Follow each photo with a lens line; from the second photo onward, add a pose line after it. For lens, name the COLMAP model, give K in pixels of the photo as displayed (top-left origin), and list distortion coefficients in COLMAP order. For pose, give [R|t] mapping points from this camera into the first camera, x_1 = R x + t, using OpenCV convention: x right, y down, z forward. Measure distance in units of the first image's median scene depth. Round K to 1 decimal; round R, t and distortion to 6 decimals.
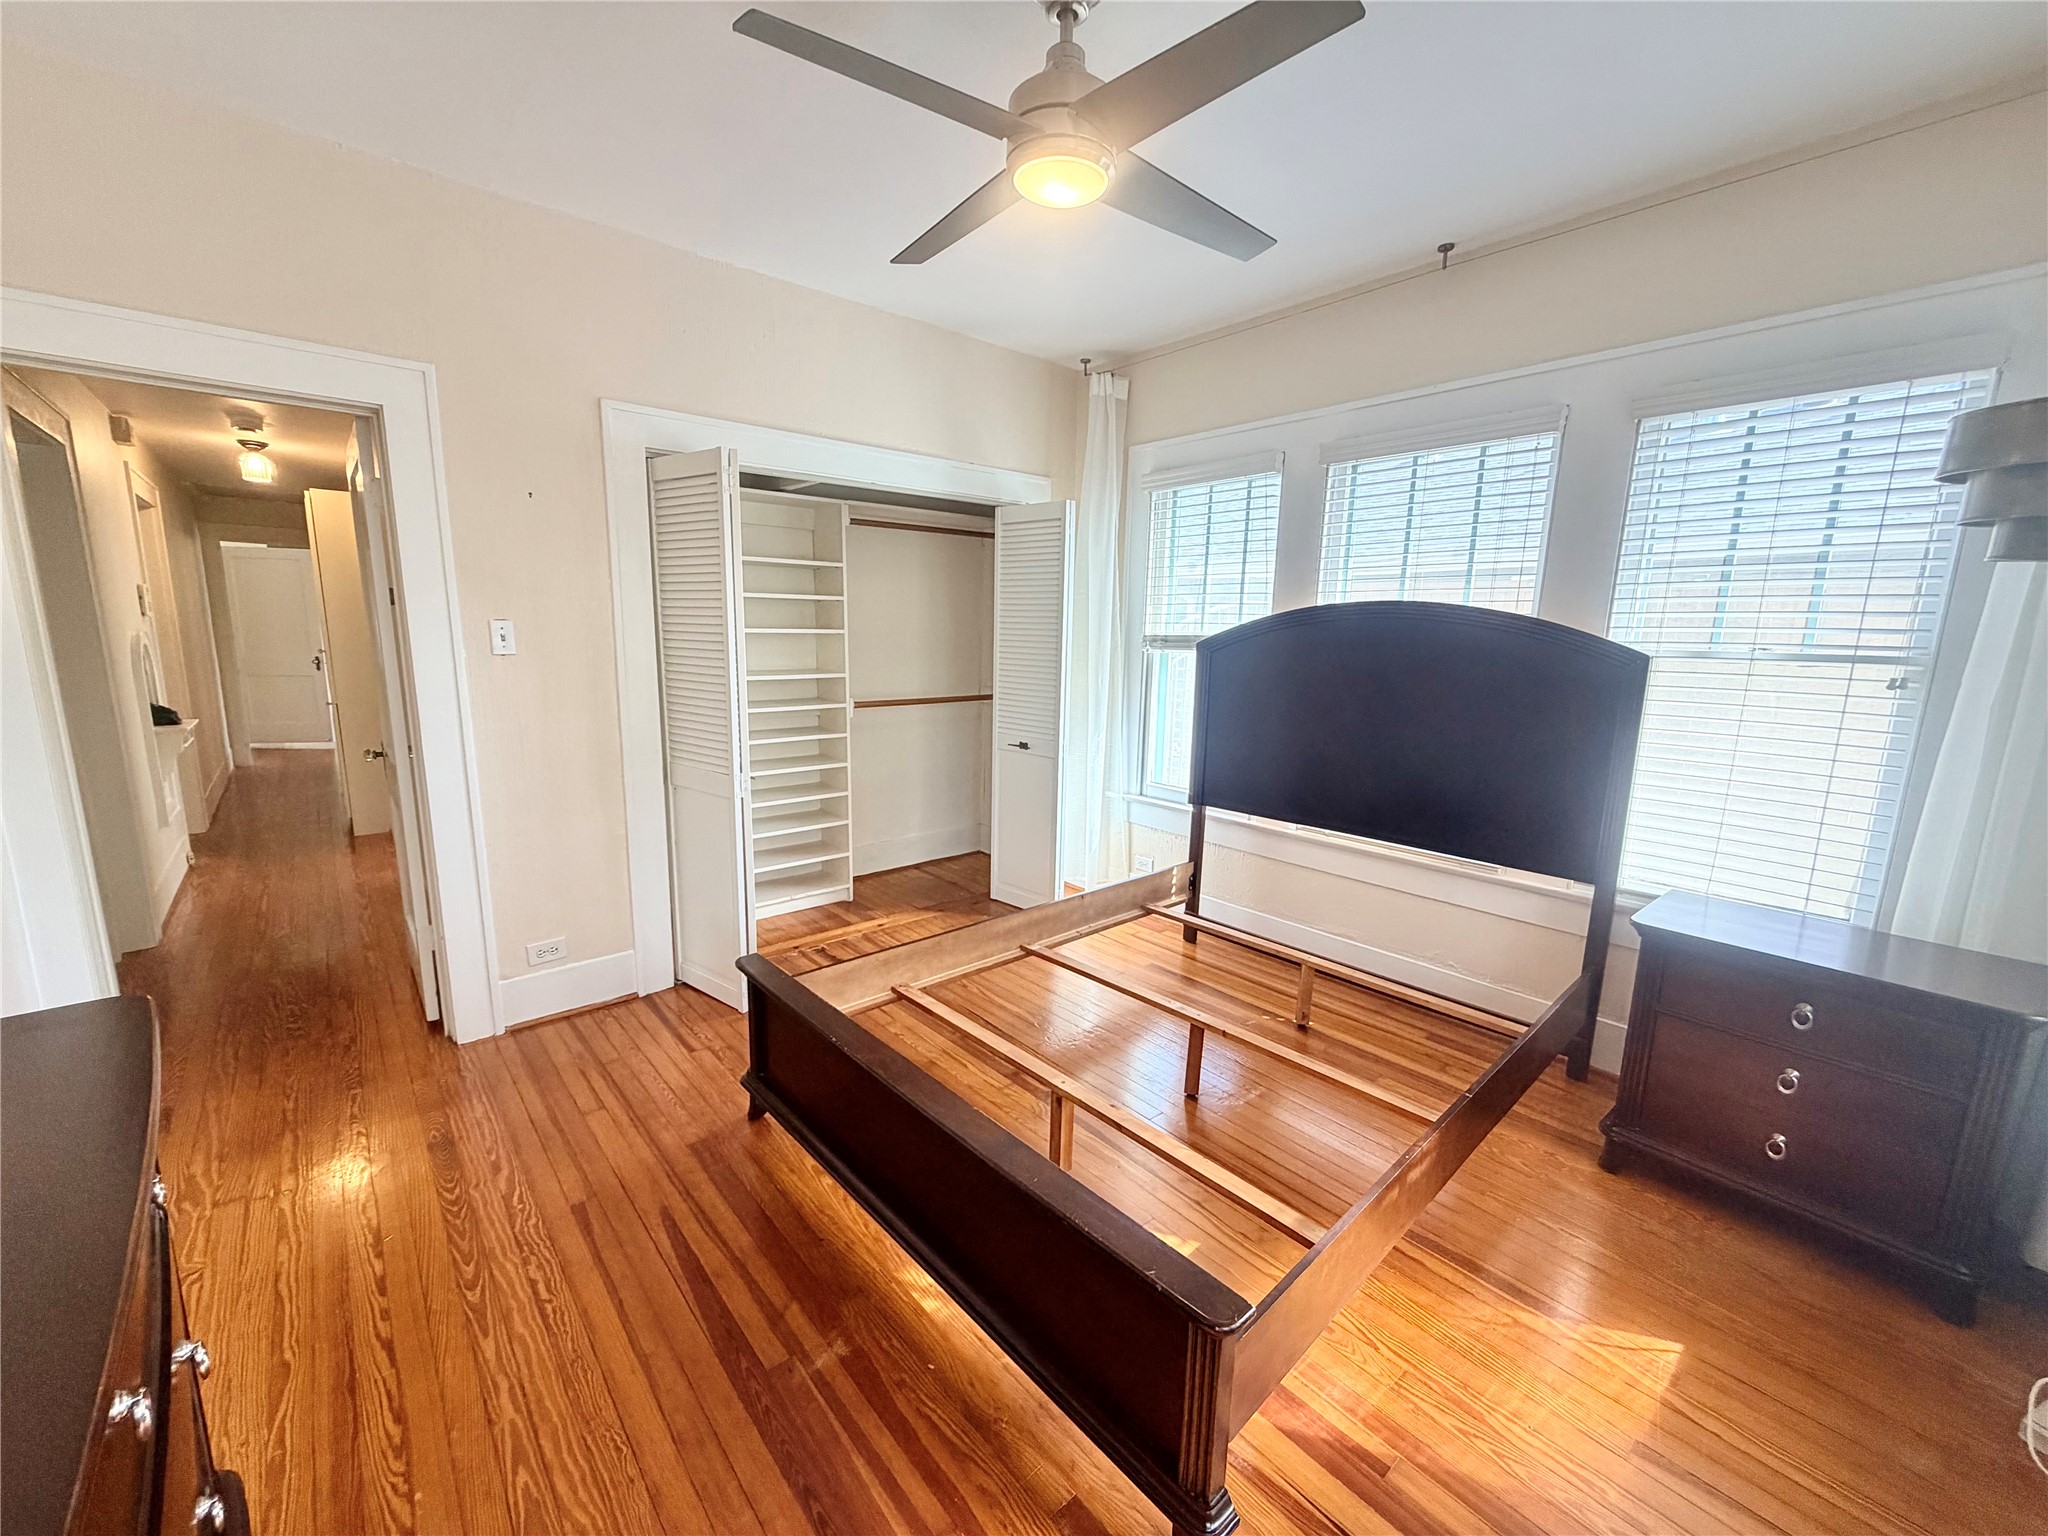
lens RADIAL K [[815.0, 0, 1014.2], [0, 815.0, 767.3], [0, 0, 1]] dist [-0.001071, 0.001682]
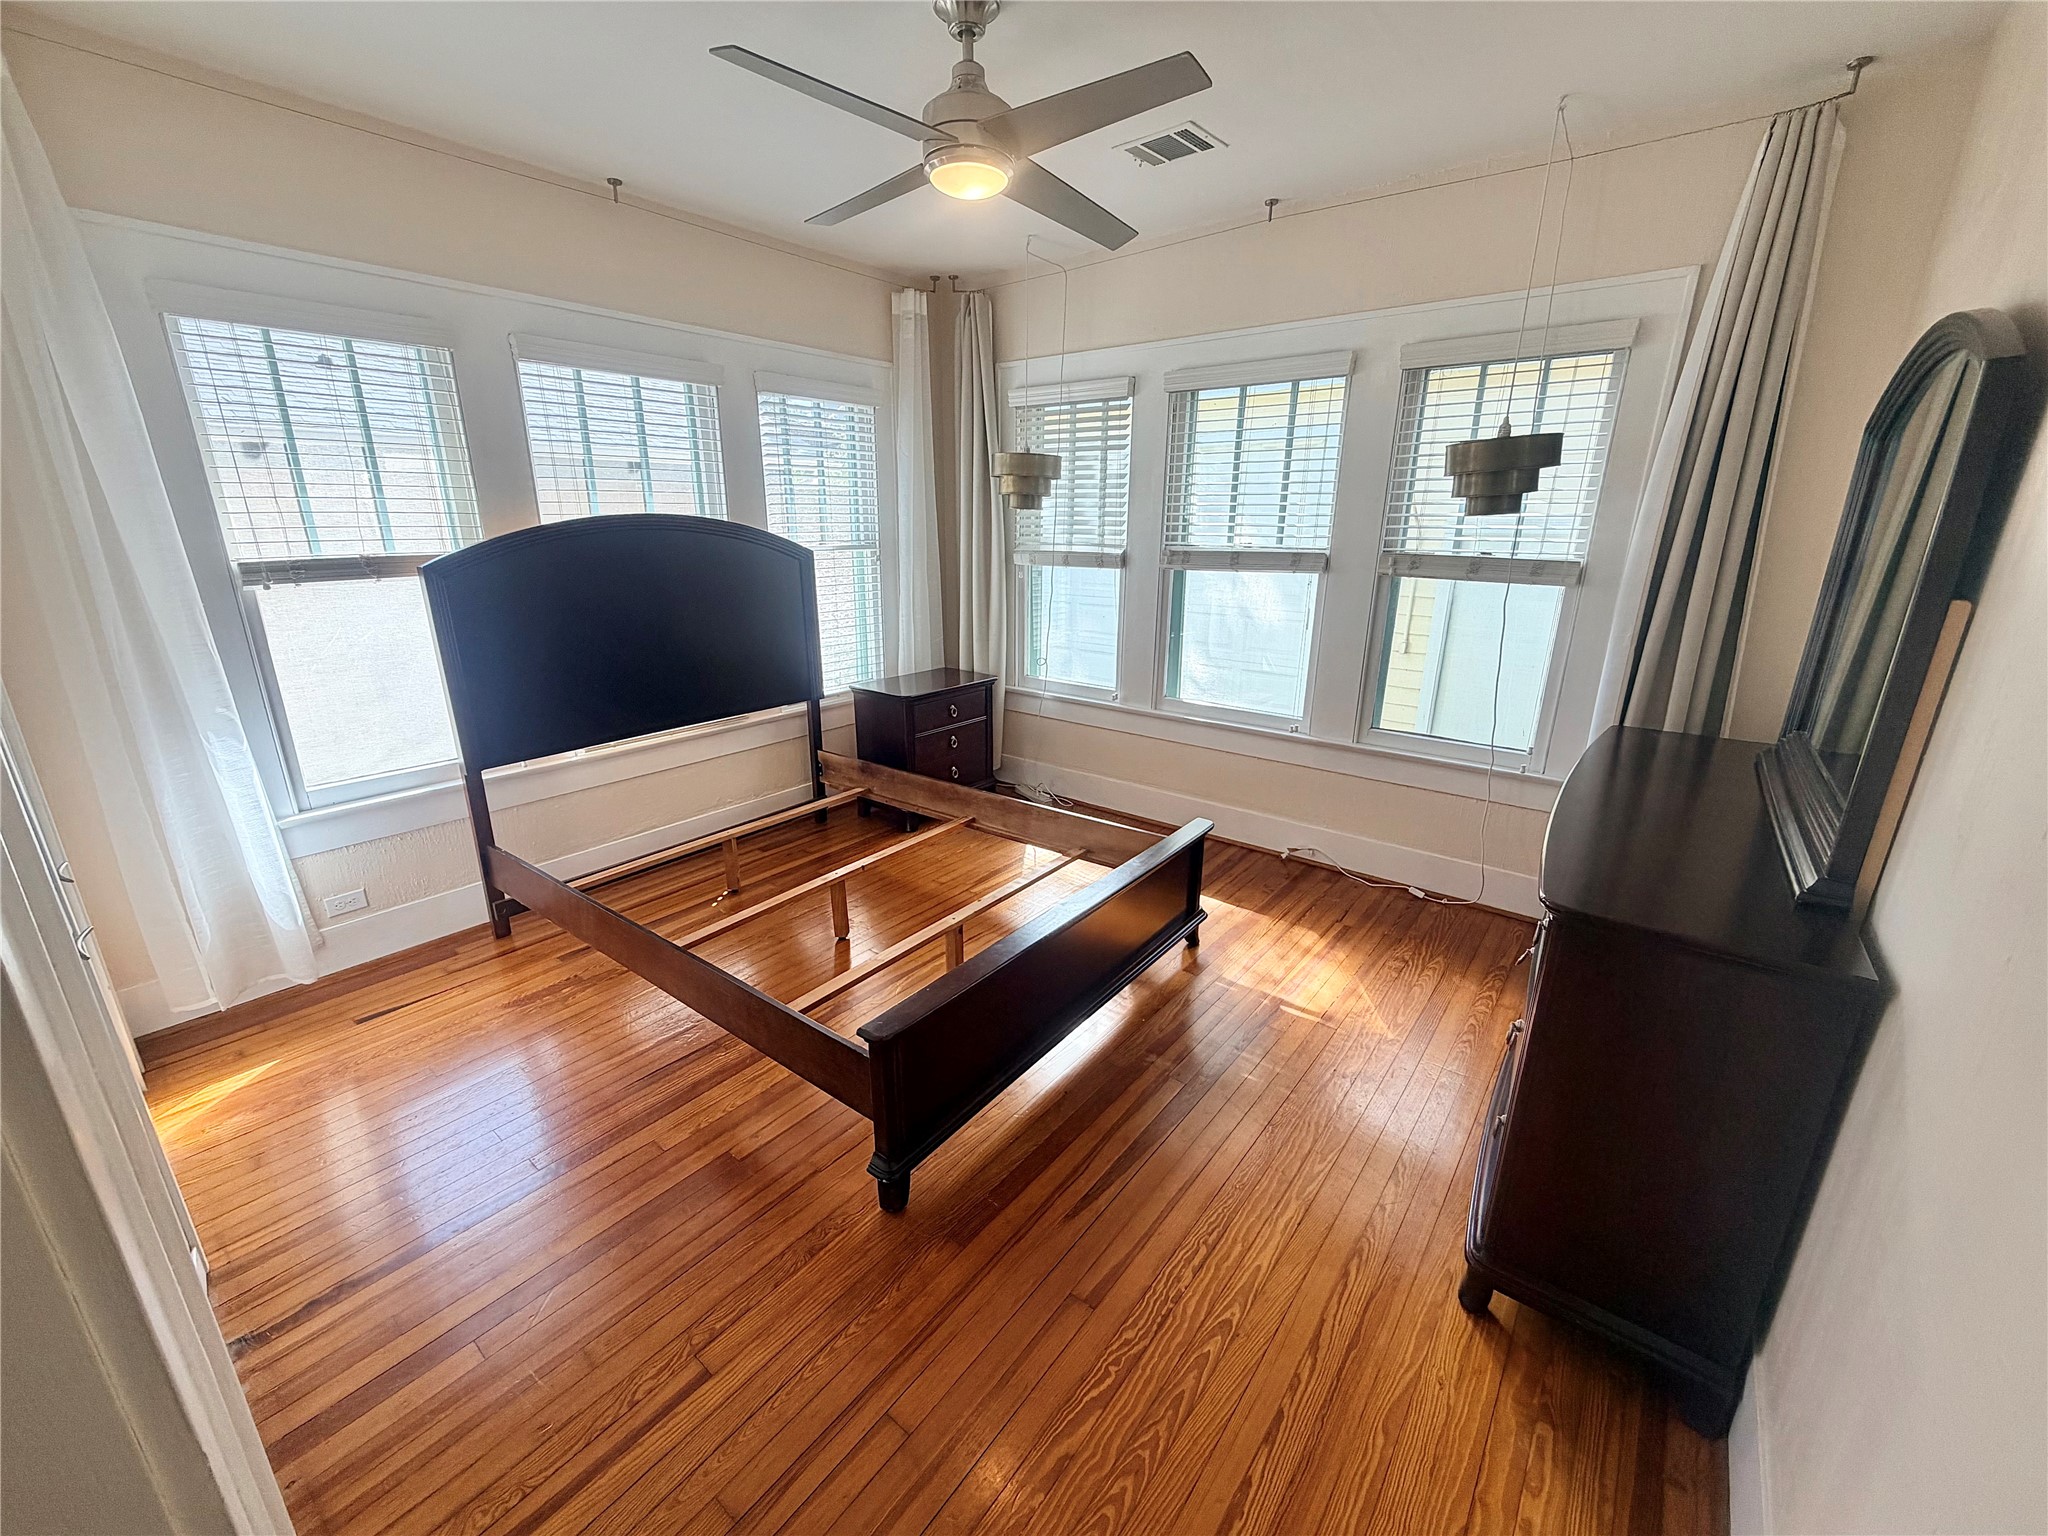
lens RADIAL K [[815.0, 0, 1014.7], [0, 815.0, 770.7], [0, 0, 1]] dist [-0.001071, 0.001682]
pose [[-0.178544, -0.308271, 0.934393, -0.830034], [0.167828, 0.926195, 0.337634, -0.184831], [-0.969513, 0.217100, -0.113630, 0.775258]]
